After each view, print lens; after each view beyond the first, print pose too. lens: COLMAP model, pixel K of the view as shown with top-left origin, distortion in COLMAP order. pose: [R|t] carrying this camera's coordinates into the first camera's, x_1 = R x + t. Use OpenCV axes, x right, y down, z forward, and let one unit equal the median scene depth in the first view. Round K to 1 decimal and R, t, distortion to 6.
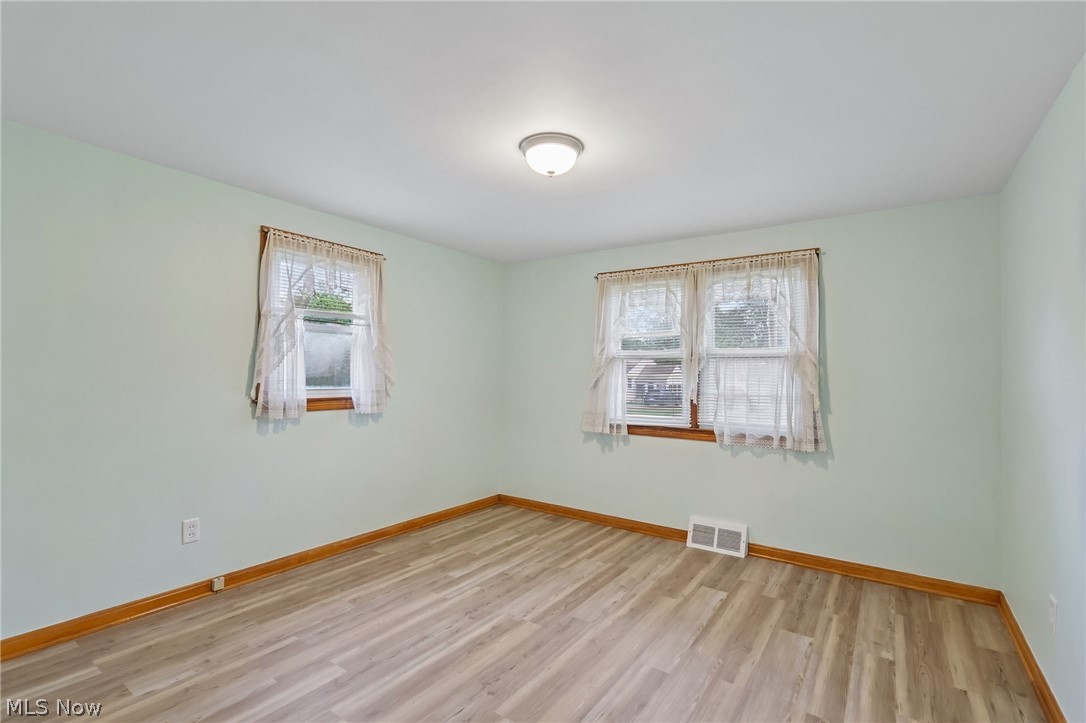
lens RADIAL K [[507.0, 0, 545.9], [0, 507.0, 359.5], [0, 0, 1]] dist [-0.000516, 0.001752]
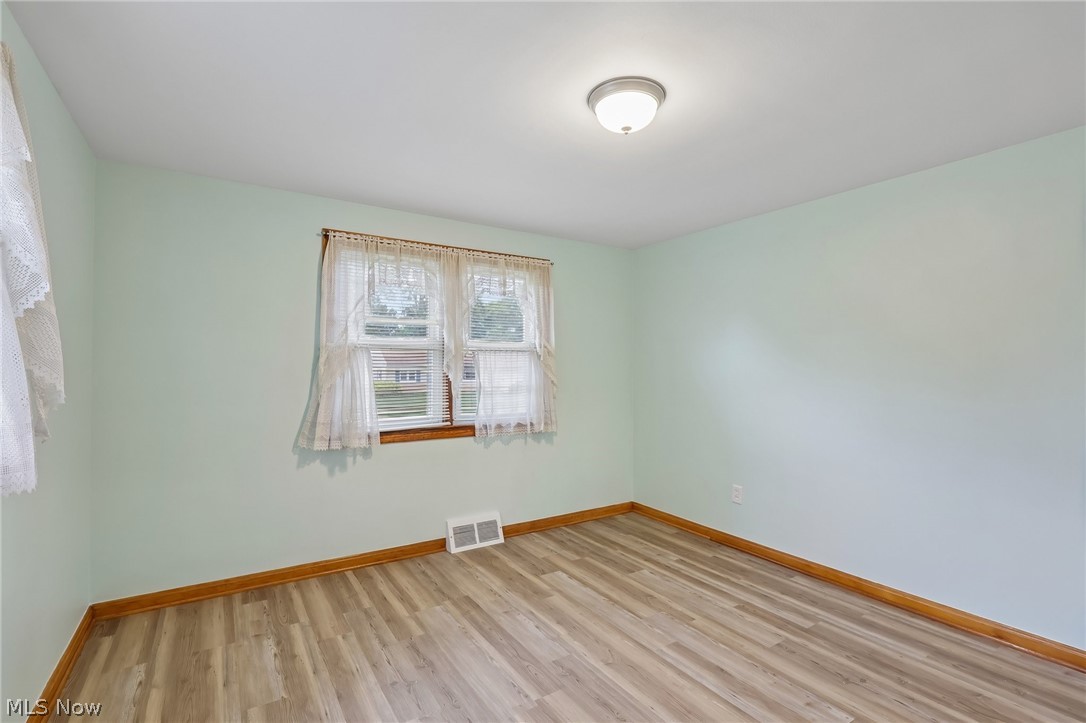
lens RADIAL K [[507.0, 0, 545.9], [0, 507.0, 361.5], [0, 0, 1]] dist [-0.000516, 0.001752]
pose [[0.371780, -0.003935, 0.928312, -0.546855], [-0.022987, 0.999645, 0.013444, 0.001703], [-0.928036, -0.026338, 0.371558, 0.537508]]
